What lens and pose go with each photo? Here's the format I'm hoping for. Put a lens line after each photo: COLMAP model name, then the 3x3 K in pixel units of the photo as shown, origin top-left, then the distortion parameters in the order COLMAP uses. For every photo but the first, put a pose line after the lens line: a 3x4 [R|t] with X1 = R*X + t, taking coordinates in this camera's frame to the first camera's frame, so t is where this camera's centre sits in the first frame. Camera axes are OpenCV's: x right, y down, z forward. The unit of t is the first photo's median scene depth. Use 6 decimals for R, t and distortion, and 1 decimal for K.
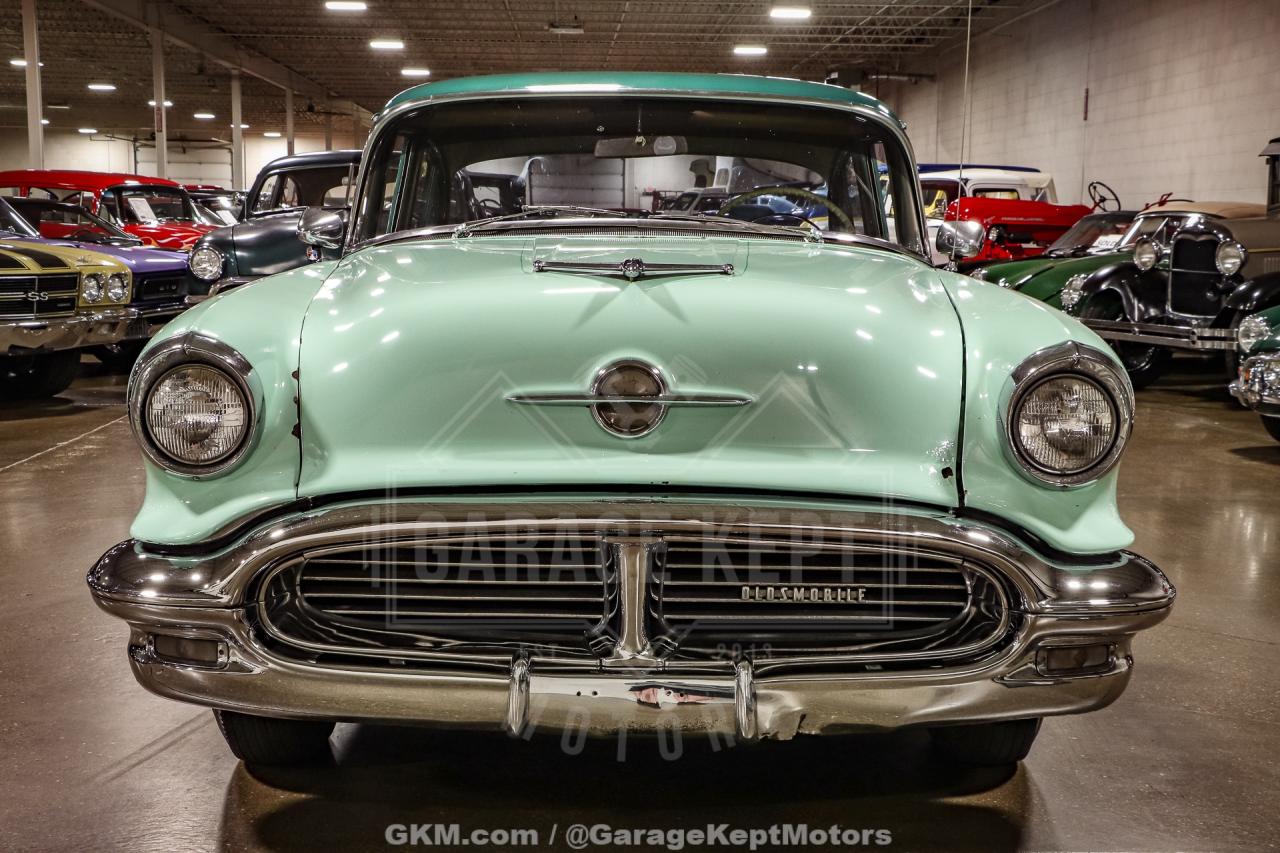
lens RADIAL K [[1659.0, 0, 643.6], [0, 1659.0, 427.9], [0, 0, 1]] dist [0.019673, 0.154868]
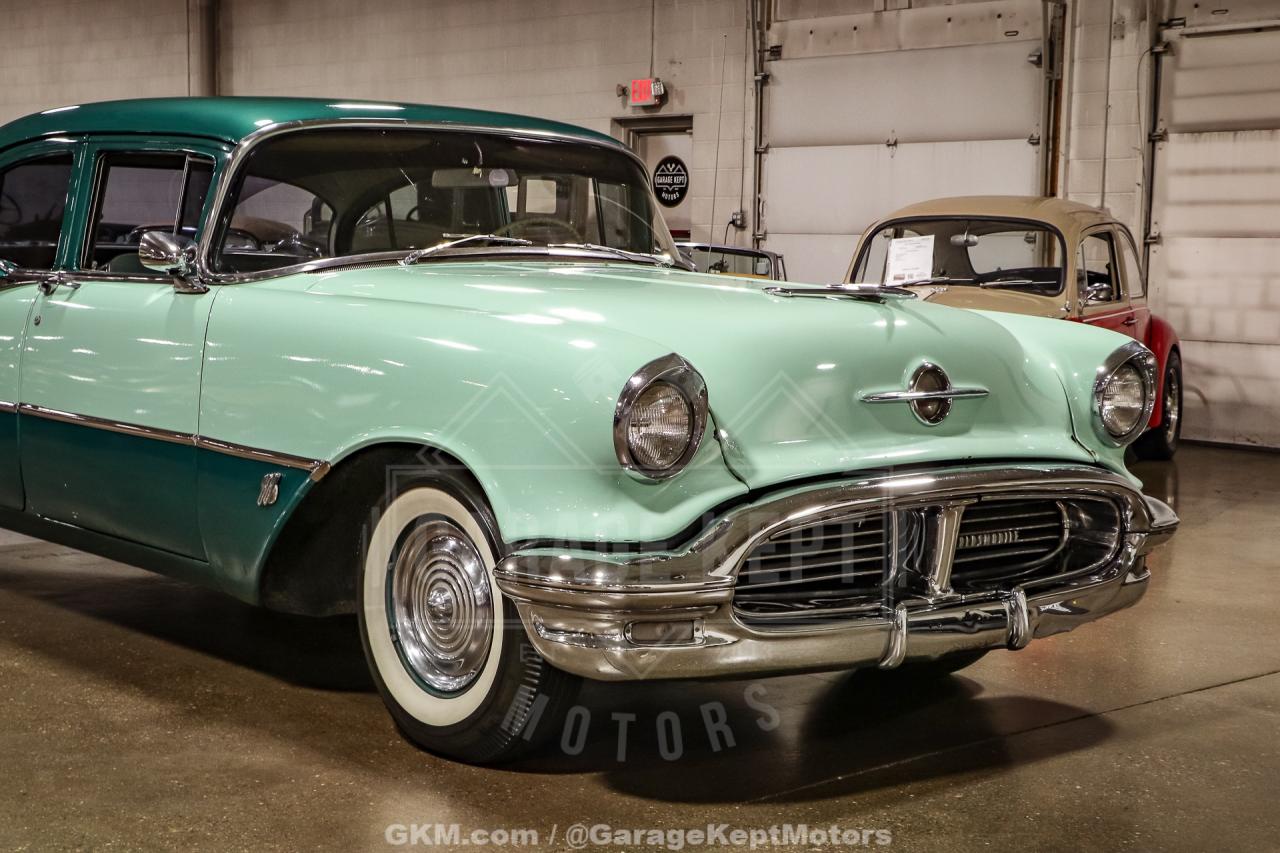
lens RADIAL K [[1900.6, 0, 636.8], [0, 1900.6, 427.8], [0, 0, 1]] dist [0.084659, 0.164550]
pose [[0.754125, -0.051890, 0.654678, -0.127212], [0.064299, 0.997918, 0.005029, -0.001601], [-0.653576, 0.038303, 0.755891, 0.003121]]
